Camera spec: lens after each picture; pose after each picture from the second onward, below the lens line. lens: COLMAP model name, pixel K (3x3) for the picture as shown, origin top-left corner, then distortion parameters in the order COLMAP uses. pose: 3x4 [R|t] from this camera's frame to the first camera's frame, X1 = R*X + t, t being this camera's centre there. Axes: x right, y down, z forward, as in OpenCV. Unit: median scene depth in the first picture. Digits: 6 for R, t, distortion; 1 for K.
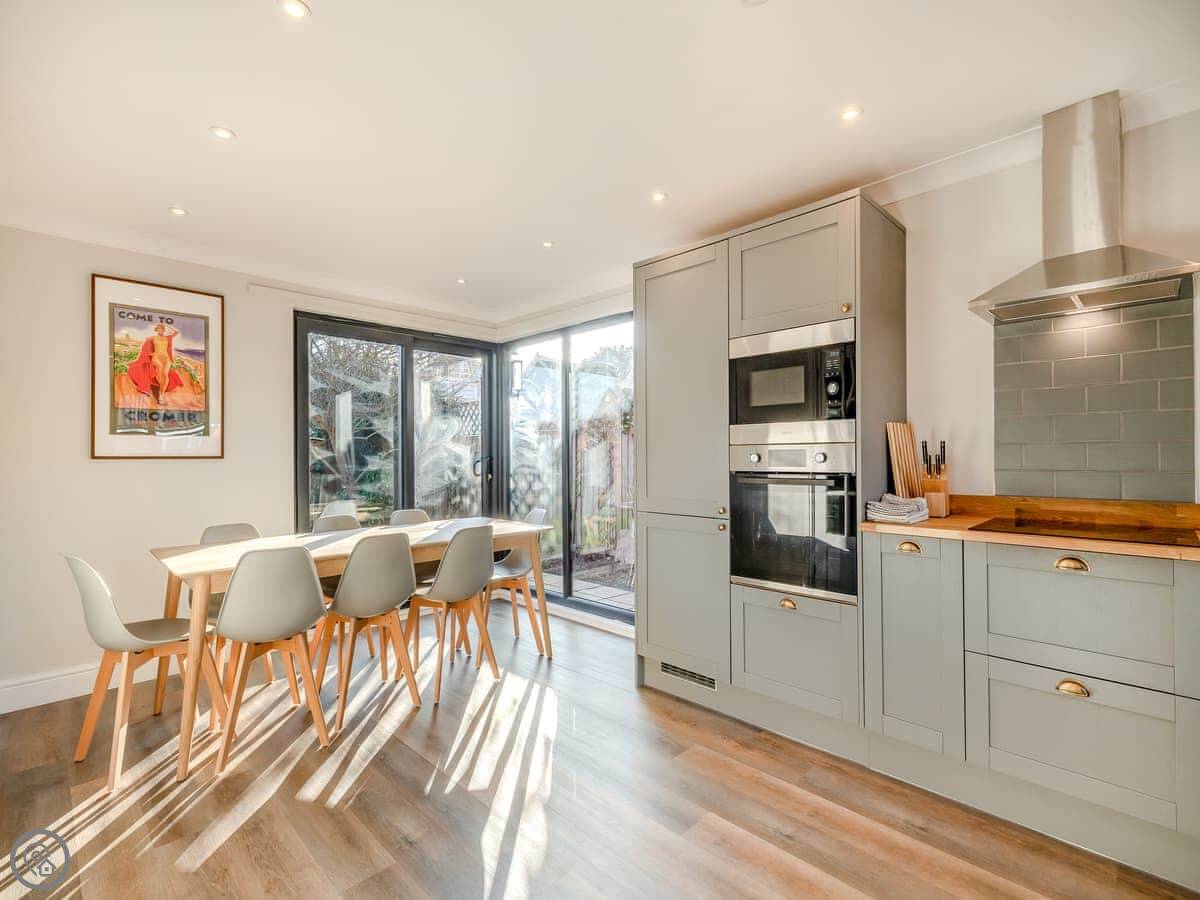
lens RADIAL K [[572.8, 0, 599.8], [0, 572.8, 451.5], [0, 0, 1]] dist [0.007770, -0.000375]
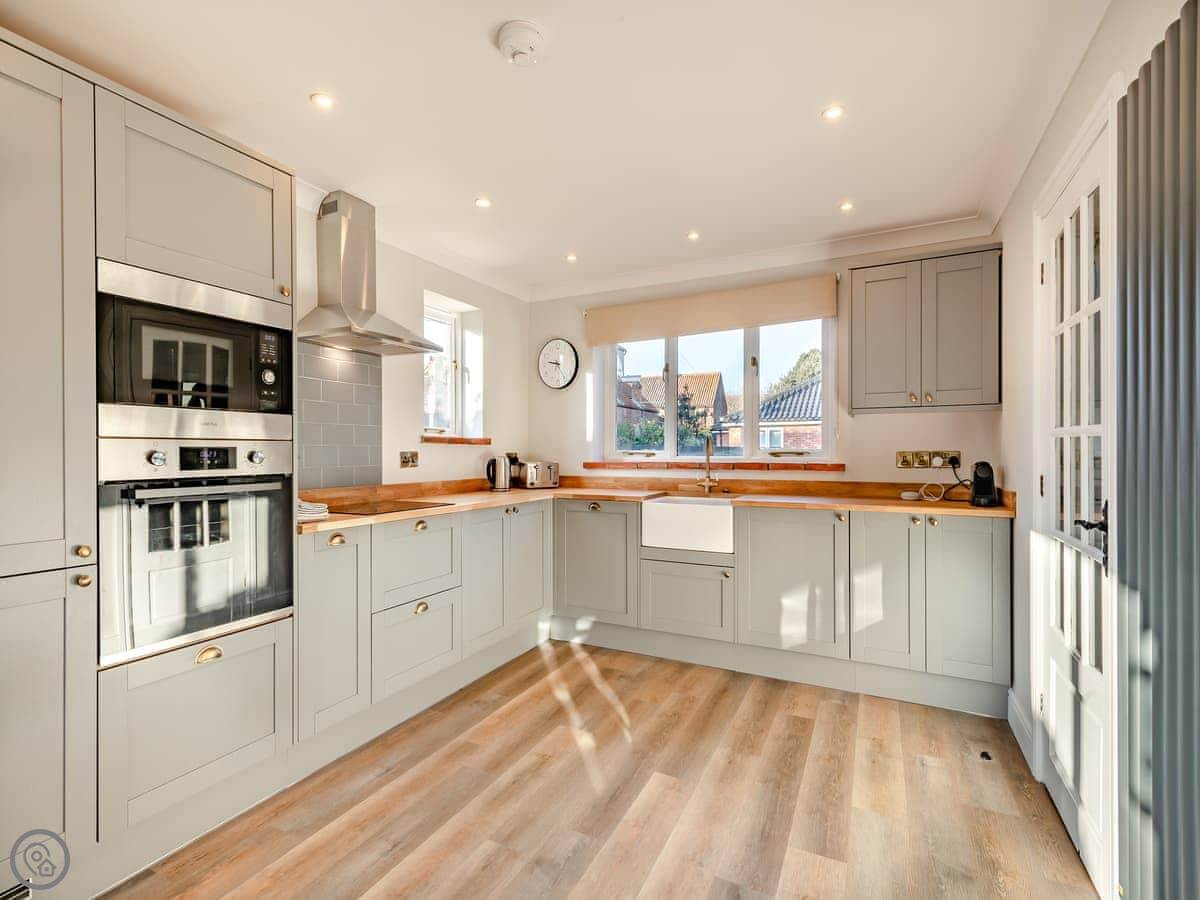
lens RADIAL K [[572.8, 0, 598.5], [0, 572.8, 453.2], [0, 0, 1]] dist [0.007770, -0.000375]
pose [[-0.338345, 0.004474, 0.941012, -0.589243], [-0.002526, 0.999981, -0.005663, 0.008534], [-0.941019, -0.004293, -0.338327, 0.839815]]
